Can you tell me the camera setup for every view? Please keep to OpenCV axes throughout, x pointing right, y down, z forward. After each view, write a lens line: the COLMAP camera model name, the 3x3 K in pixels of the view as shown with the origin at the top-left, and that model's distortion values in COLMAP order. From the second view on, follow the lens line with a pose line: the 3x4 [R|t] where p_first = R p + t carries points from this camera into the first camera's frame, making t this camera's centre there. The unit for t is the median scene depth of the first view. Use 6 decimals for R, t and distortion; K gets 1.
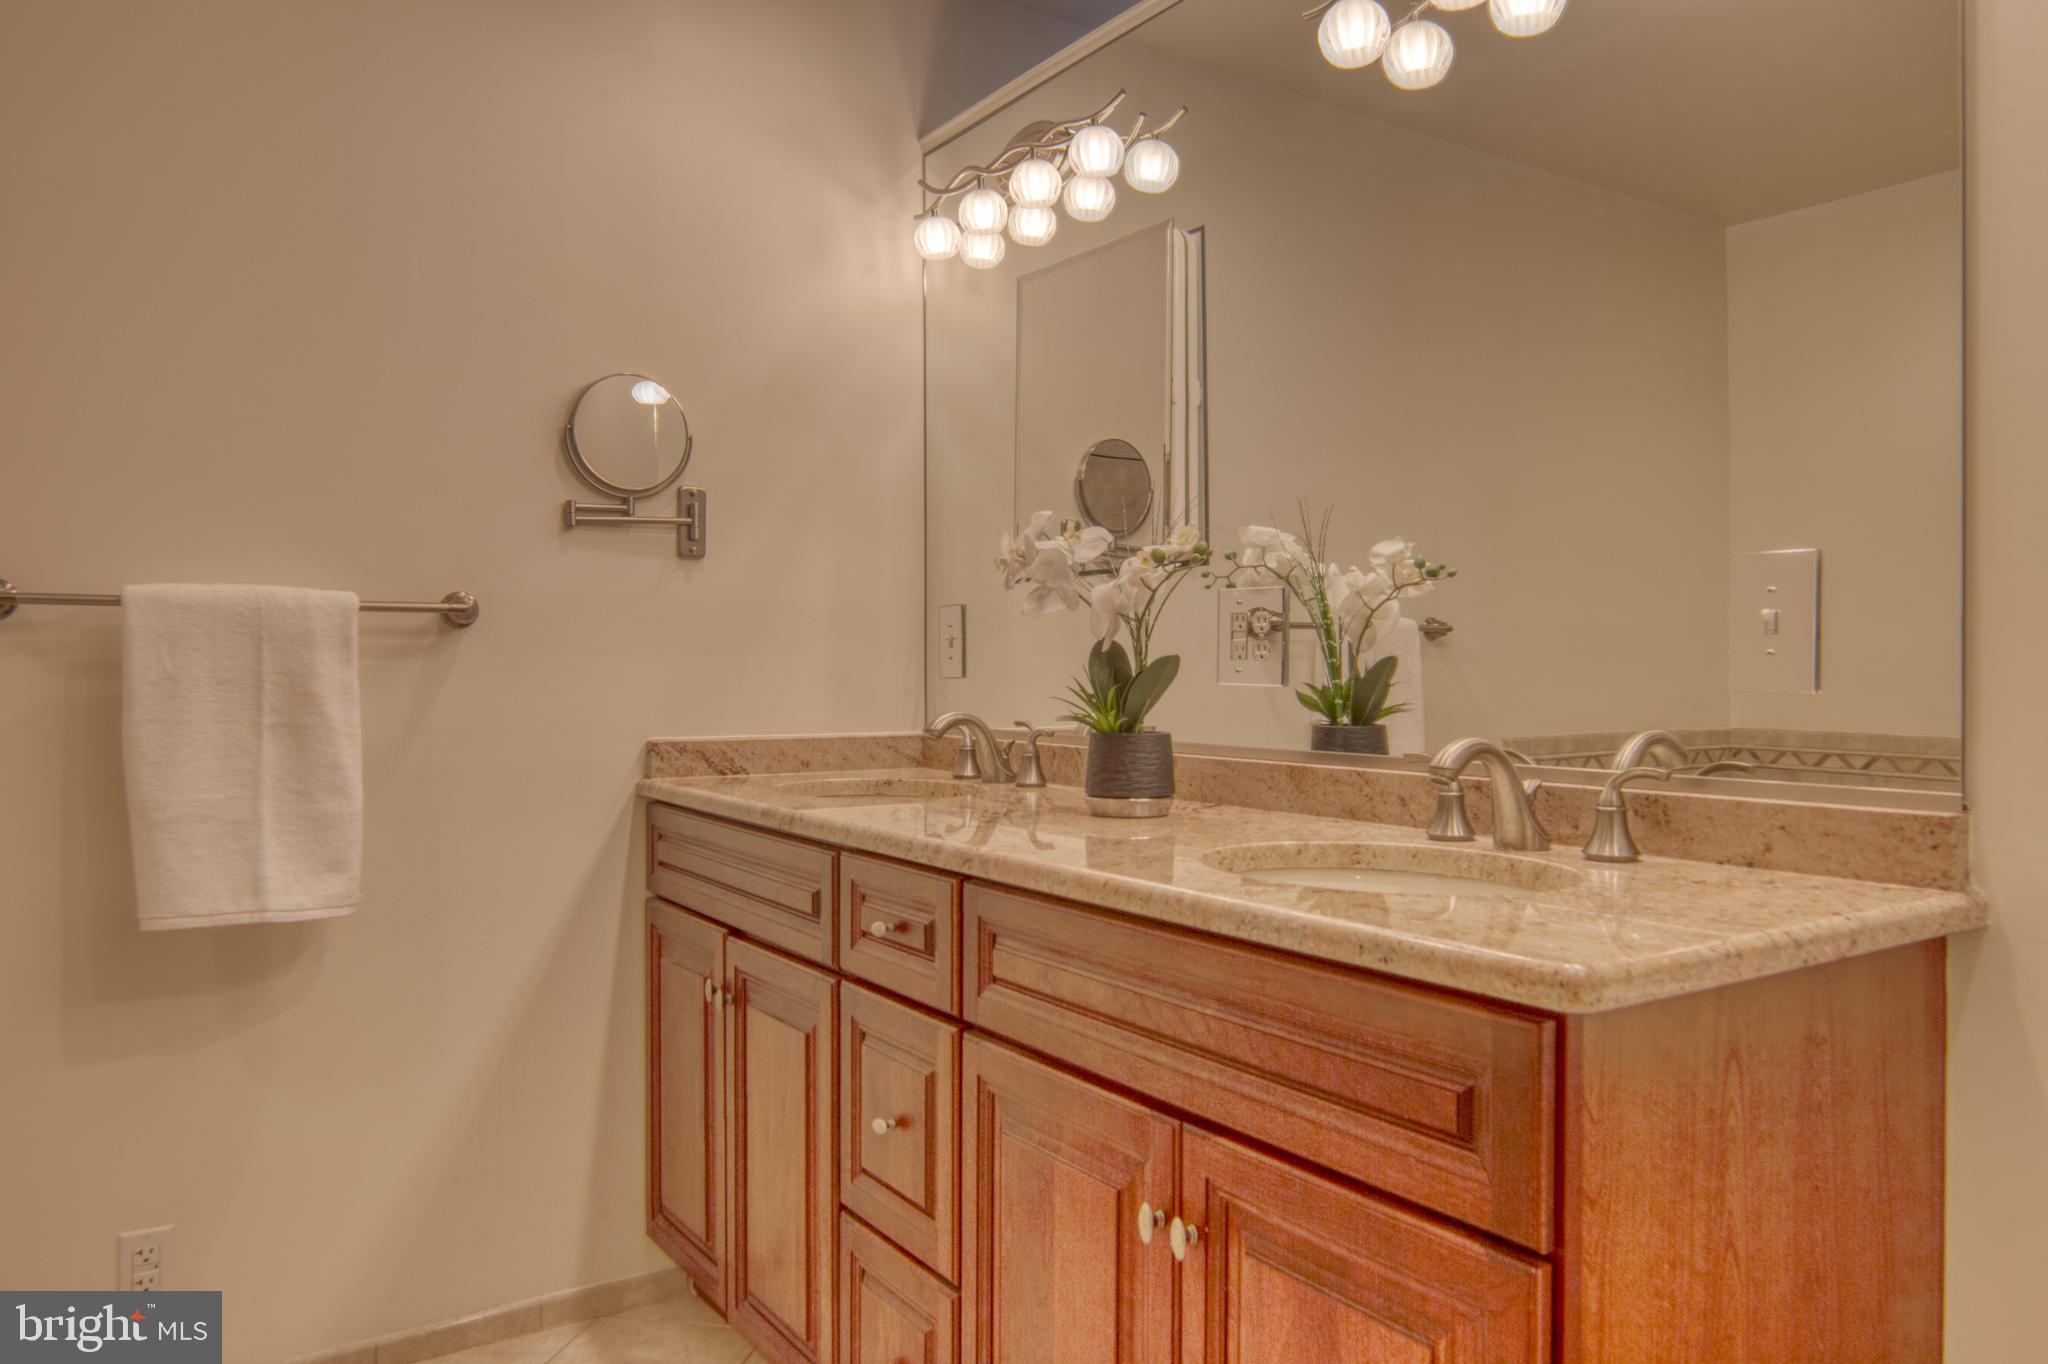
lens RADIAL K [[1383.7, 0, 1035.4], [0, 1383.7, 687.8], [0, 0, 1]] dist [-0.009632, -0.000500]
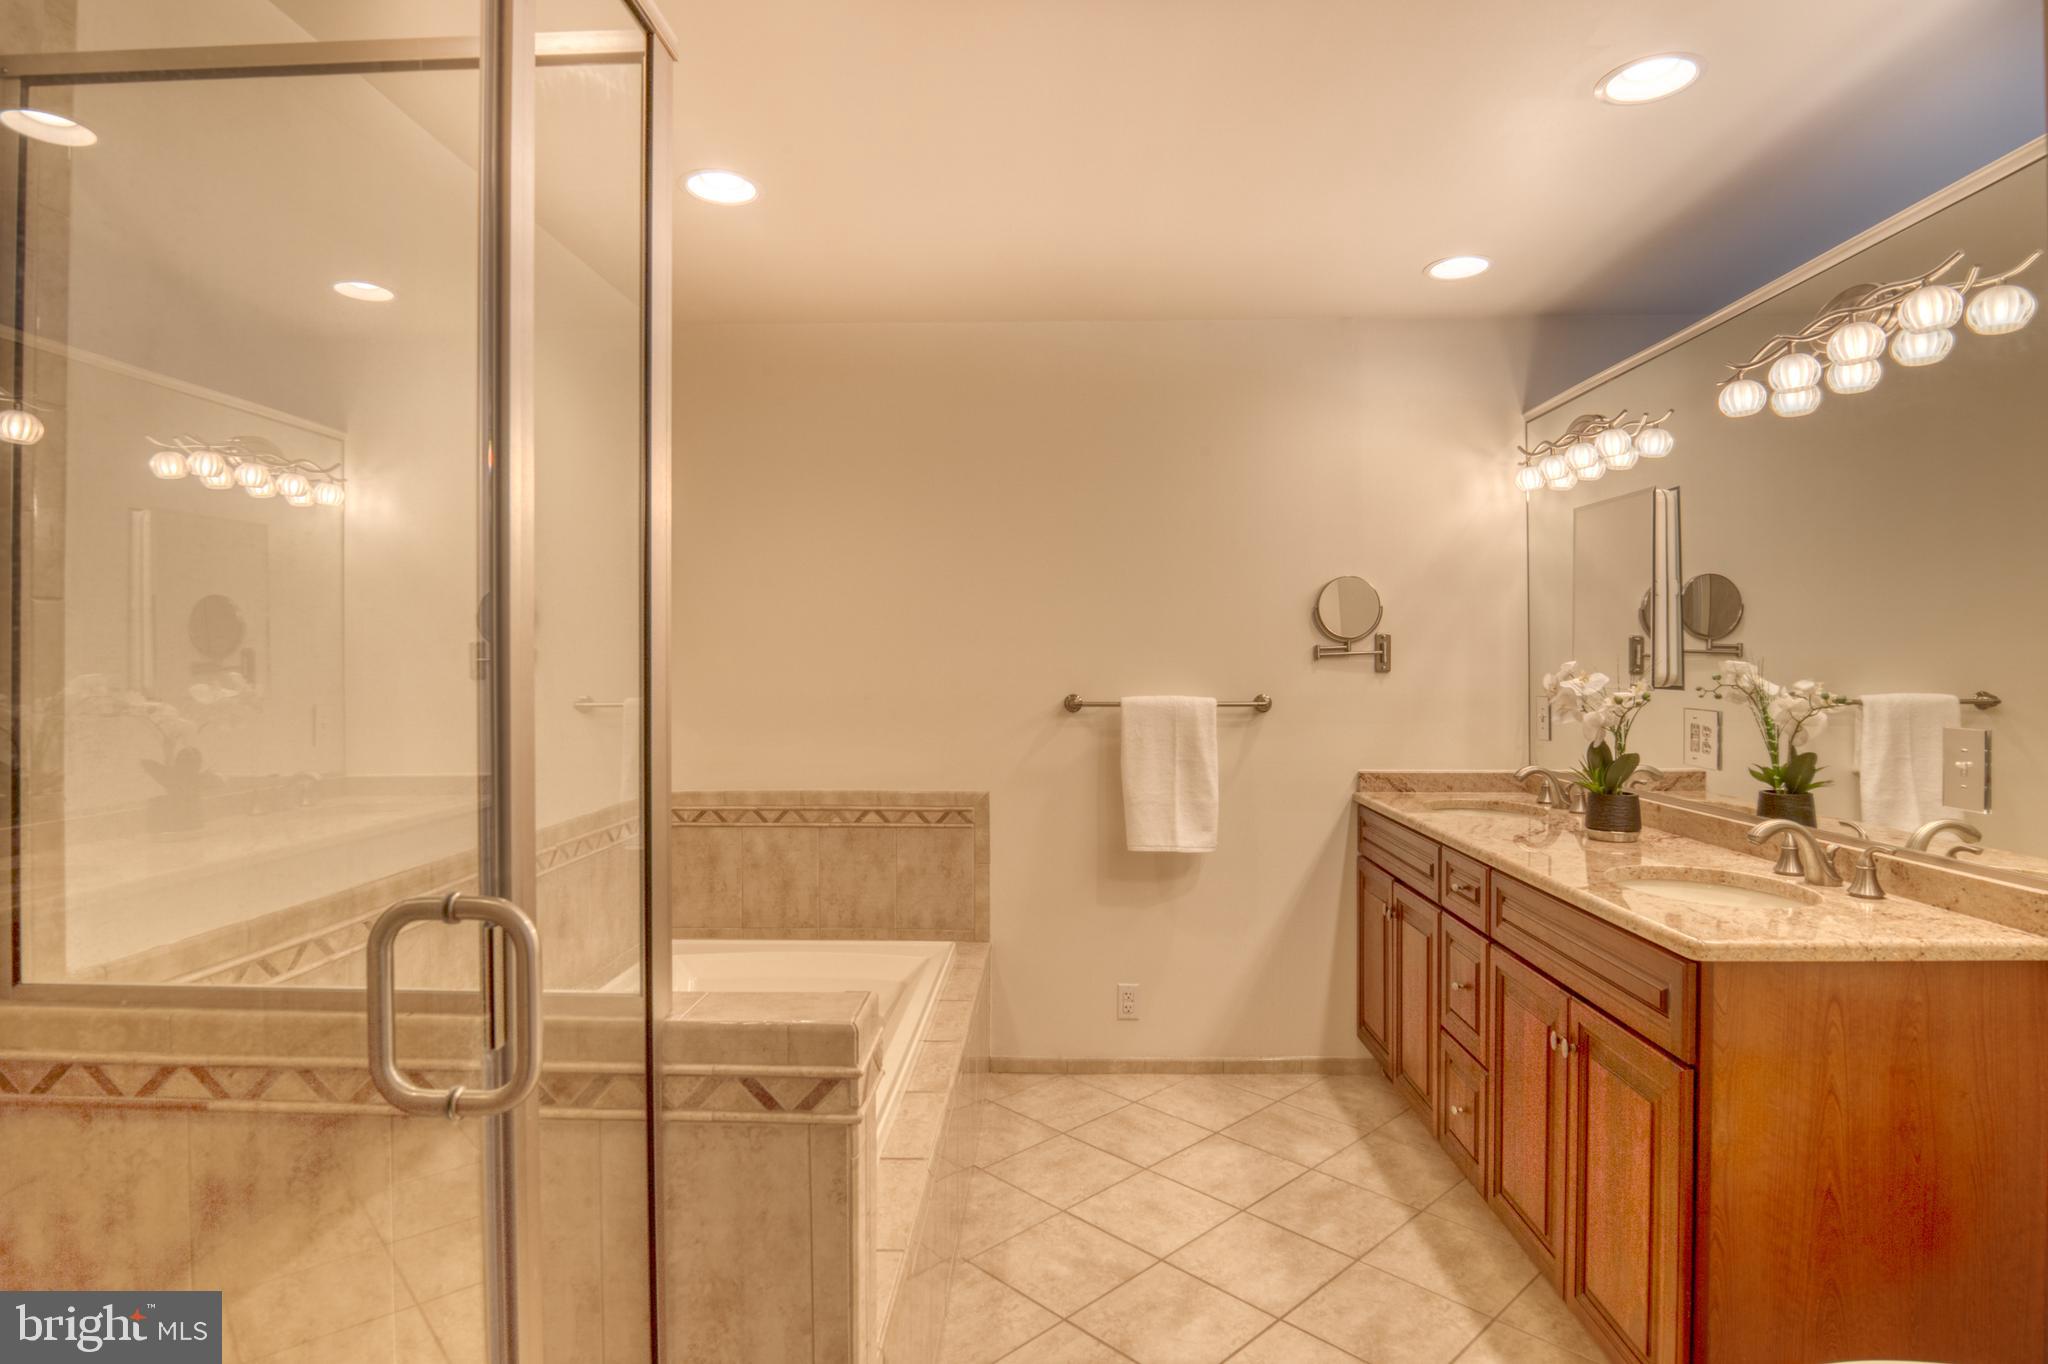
lens RADIAL K [[1062.3, 0, 1025.0], [0, 1062.3, 672.3], [0, 0, 1]] dist [-0.019183, 0.000941]
pose [[0.806145, -0.002147, -0.591714, 0.238767], [0.001470, 0.999998, -0.001626, -0.110731], [0.591716, 0.000441, 0.806147, -0.490477]]
